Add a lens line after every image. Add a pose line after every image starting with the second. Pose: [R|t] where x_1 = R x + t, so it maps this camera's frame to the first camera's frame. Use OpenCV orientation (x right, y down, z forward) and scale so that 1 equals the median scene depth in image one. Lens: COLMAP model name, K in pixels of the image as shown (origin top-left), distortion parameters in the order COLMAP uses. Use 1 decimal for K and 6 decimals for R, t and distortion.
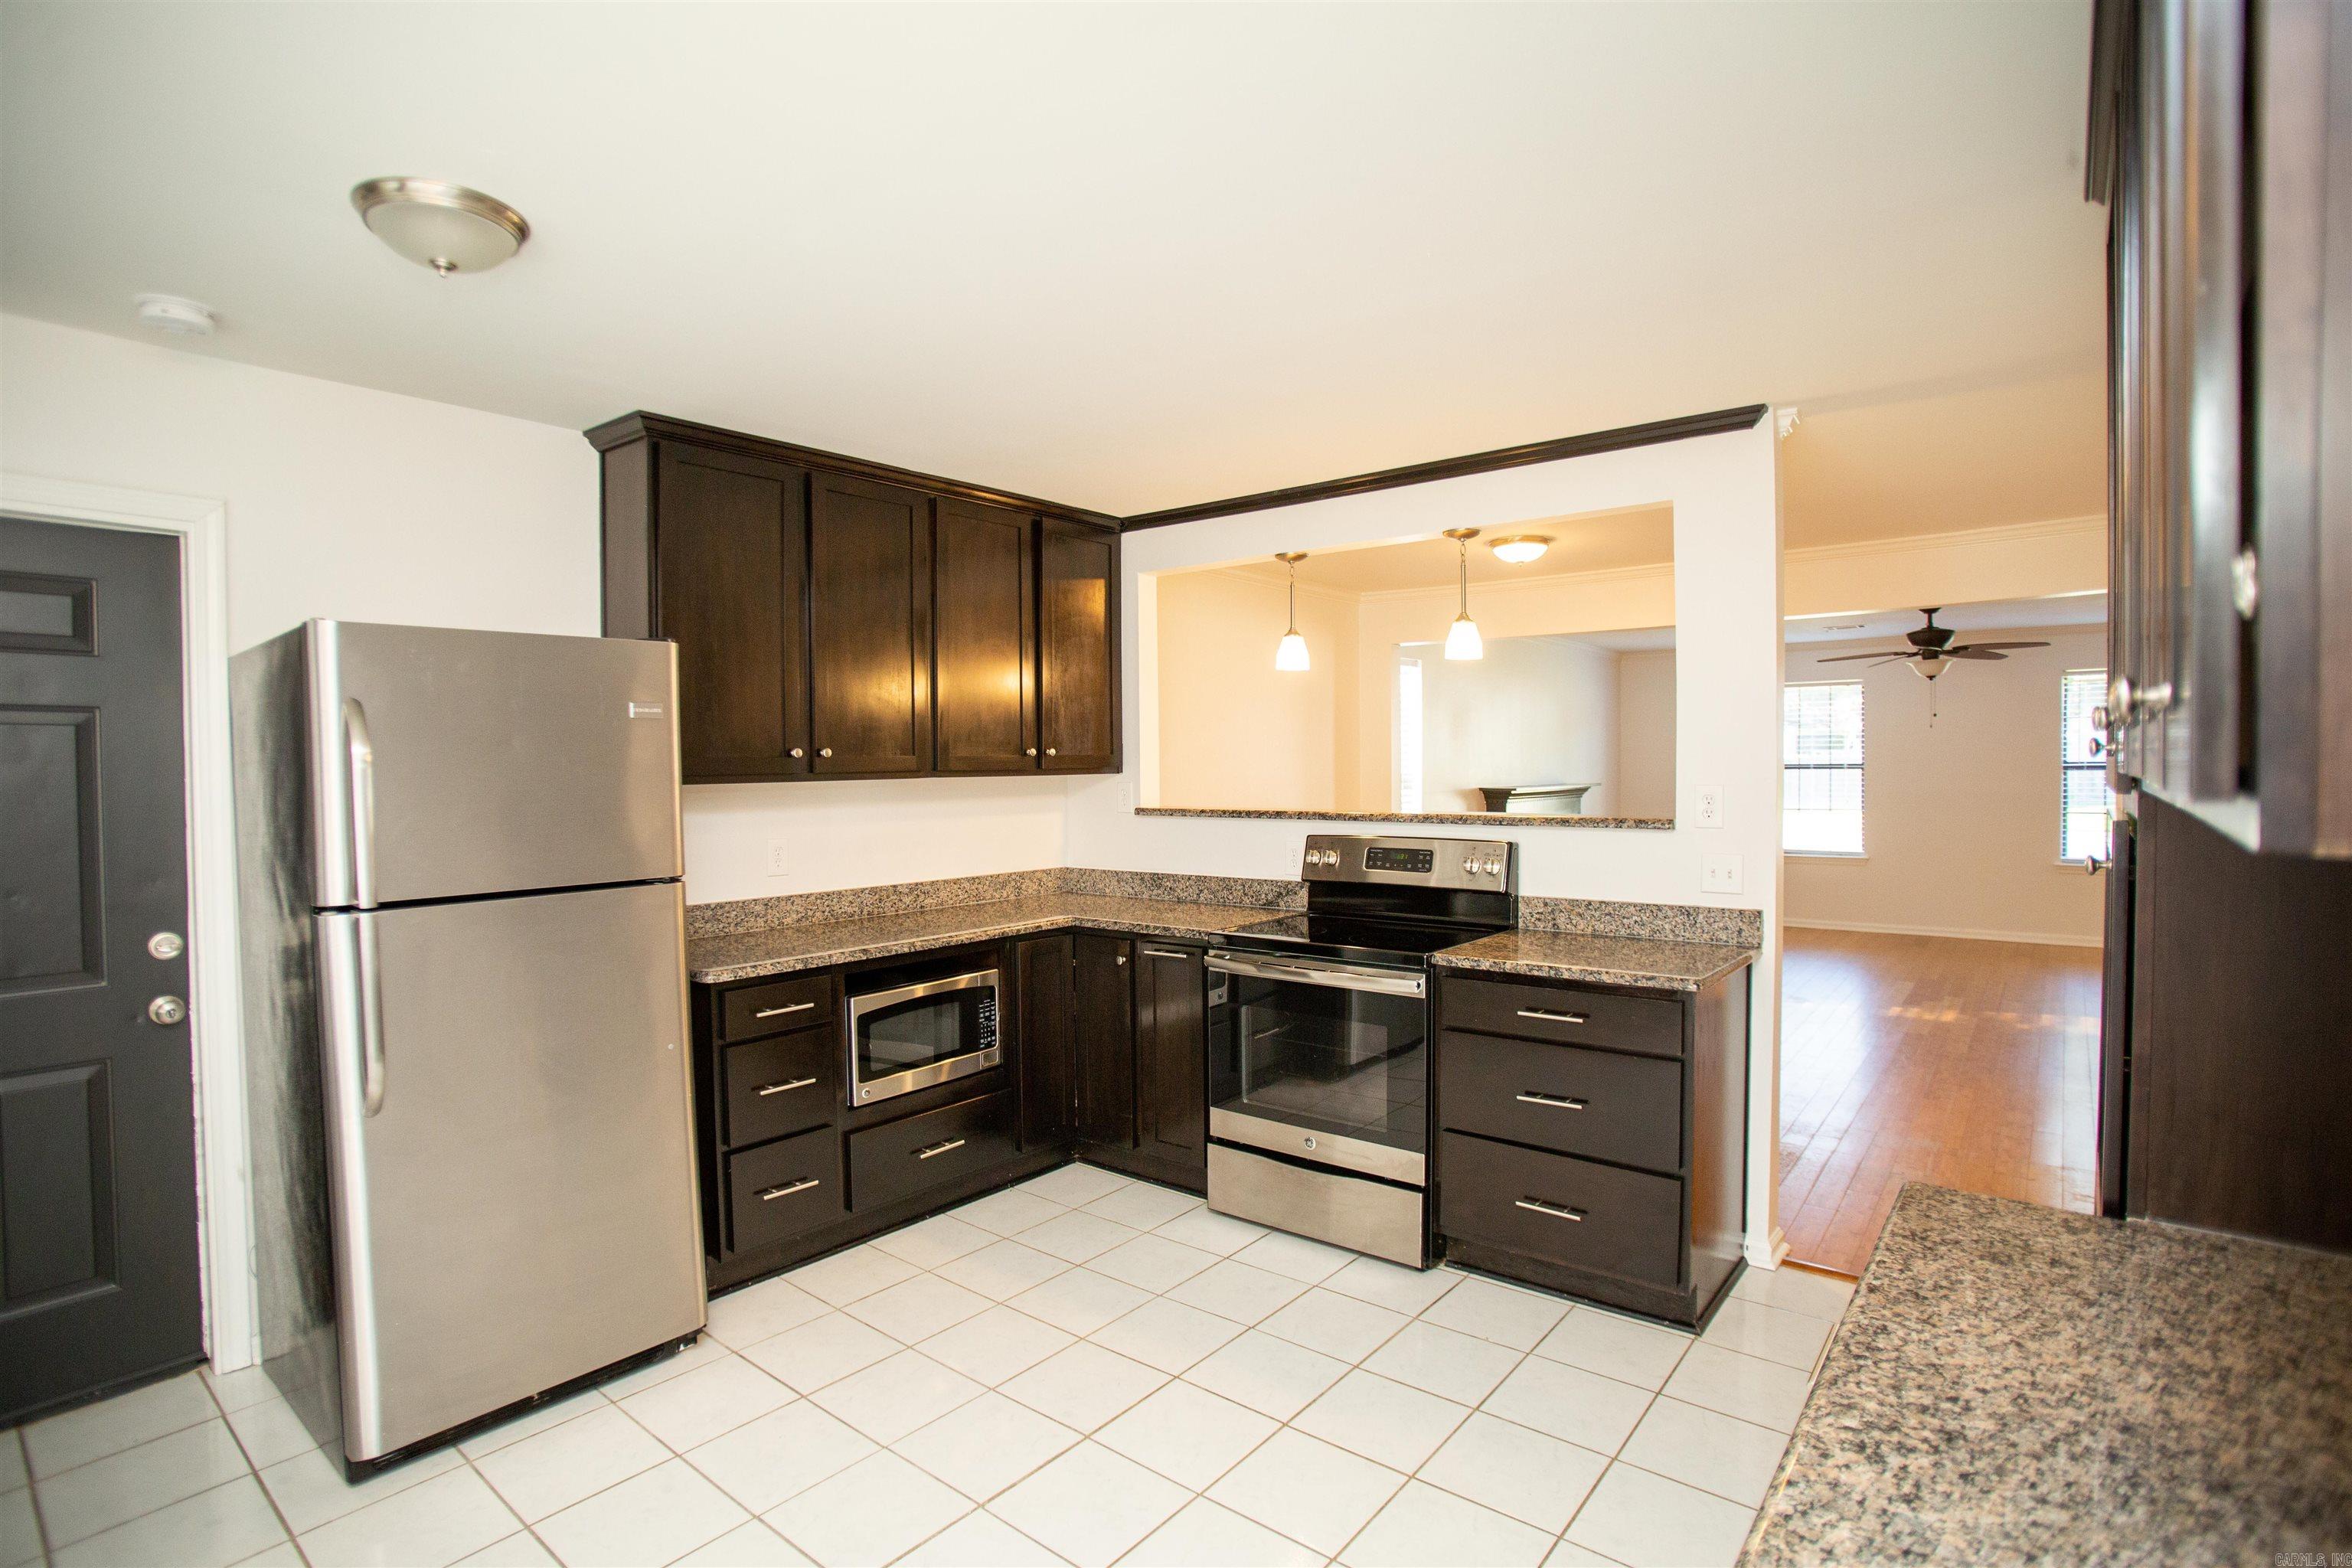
lens RADIAL K [[1166.3, 0, 1176.0], [0, 1166.3, 784.0], [0, 0, 1]] dist [-0.037883, 0.001156]
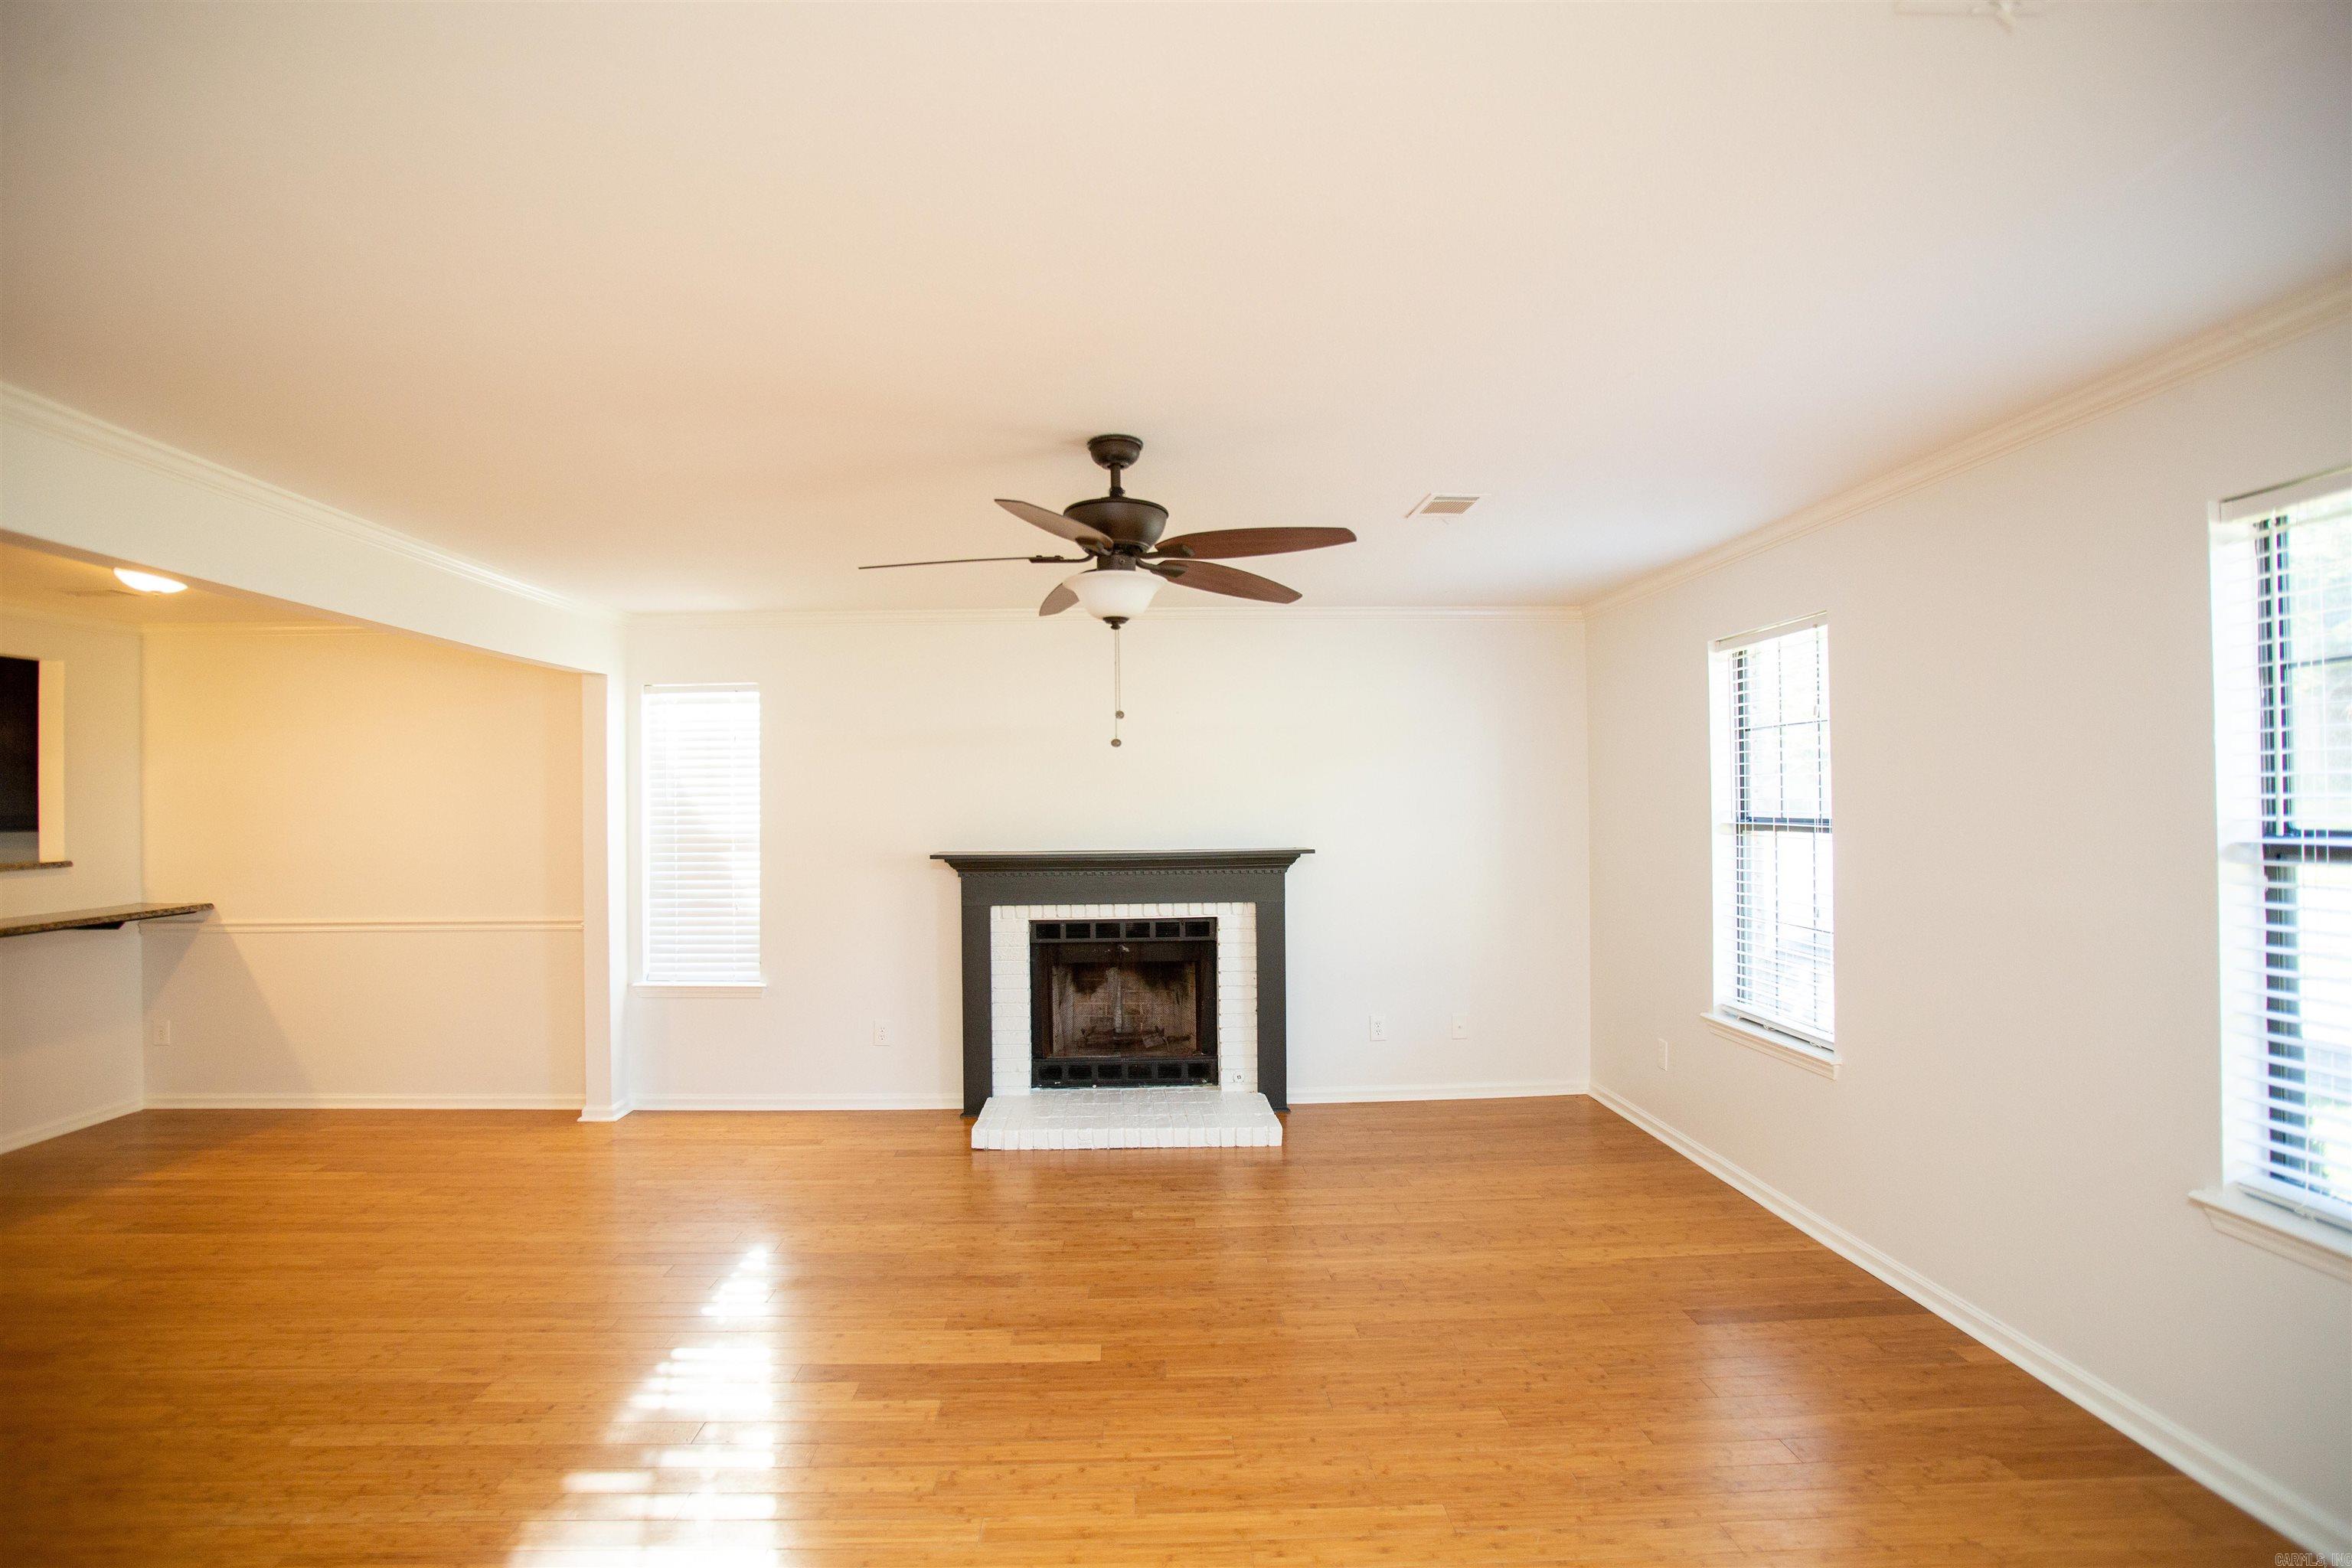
lens RADIAL K [[1166.3, 0, 1176.0], [0, 1166.3, 784.0], [0, 0, 1]] dist [-0.037883, 0.001156]
pose [[0.658320, -0.011942, -0.752644, 0.968943], [-0.009079, 0.999675, -0.023803, -0.024100], [0.752684, 0.022503, 0.657998, 0.731578]]
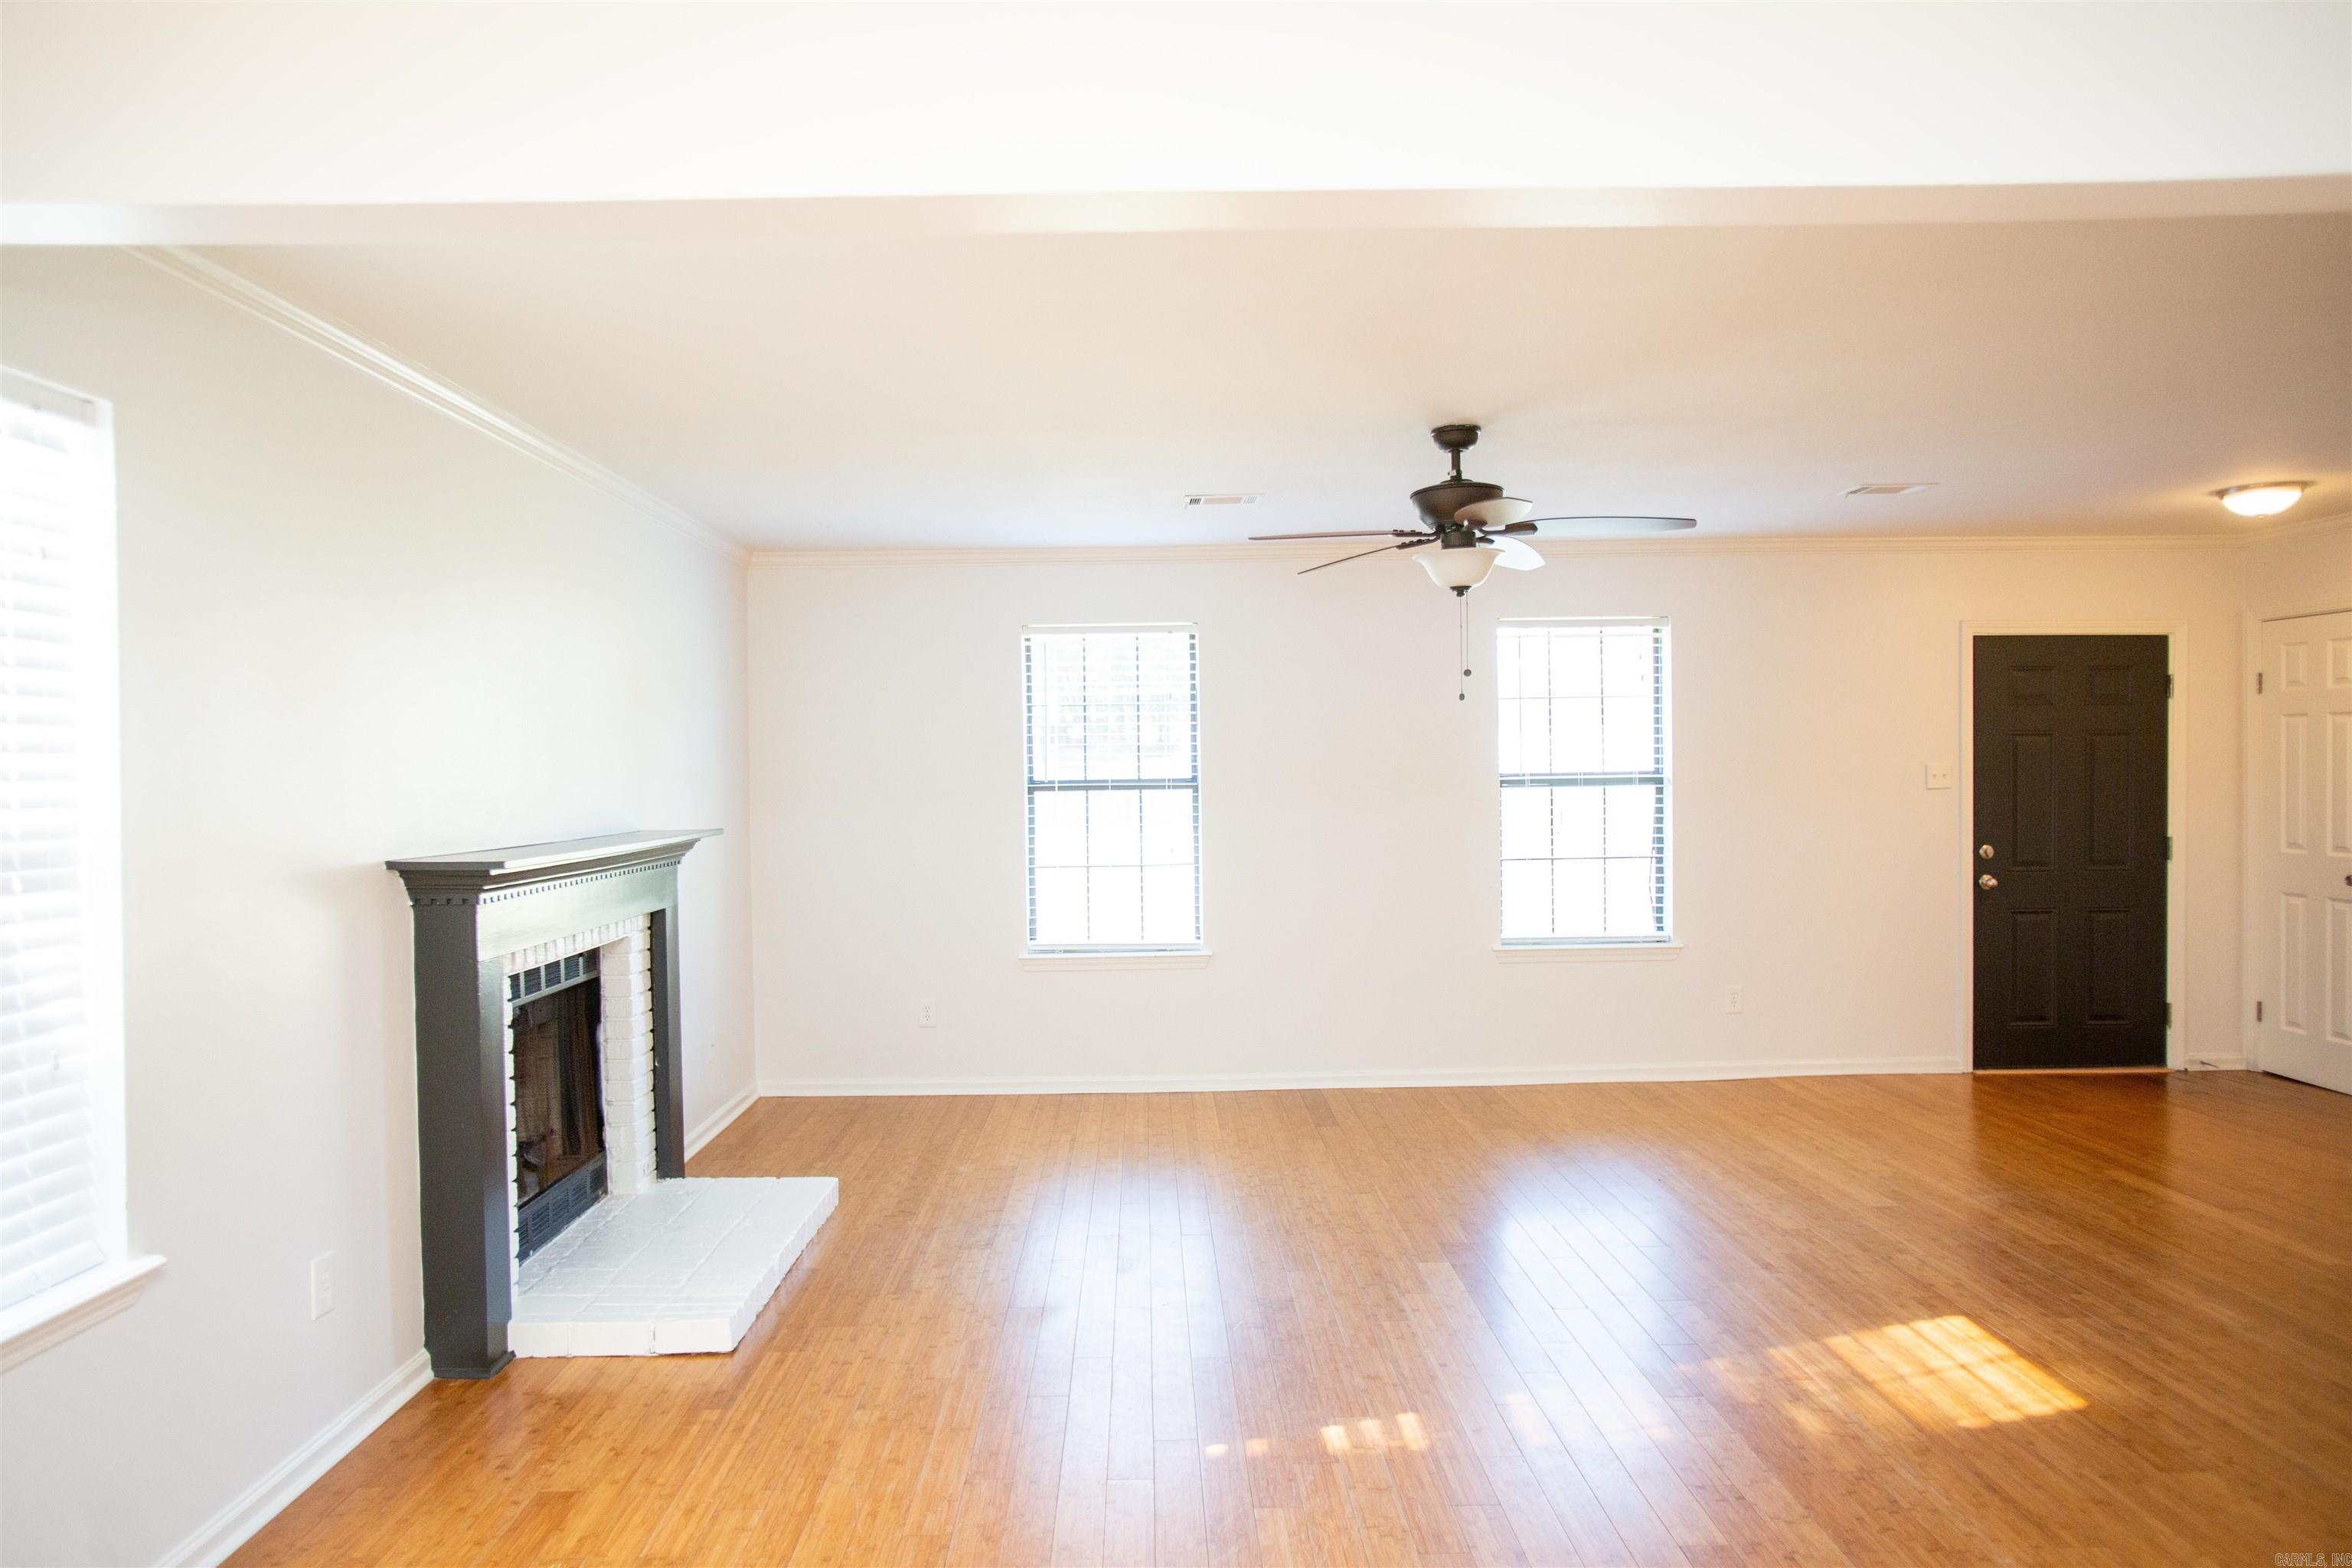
lens RADIAL K [[1435.8, 0, 1176.0], [0, 1435.8, 784.0], [0, 0, 1]] dist [-0.046255, -0.001684]
pose [[0.761842, -0.009010, 0.647700, 0.195500], [0.021139, 0.999717, -0.010957, -0.010283], [-0.647418, 0.022039, 0.761817, 0.629607]]
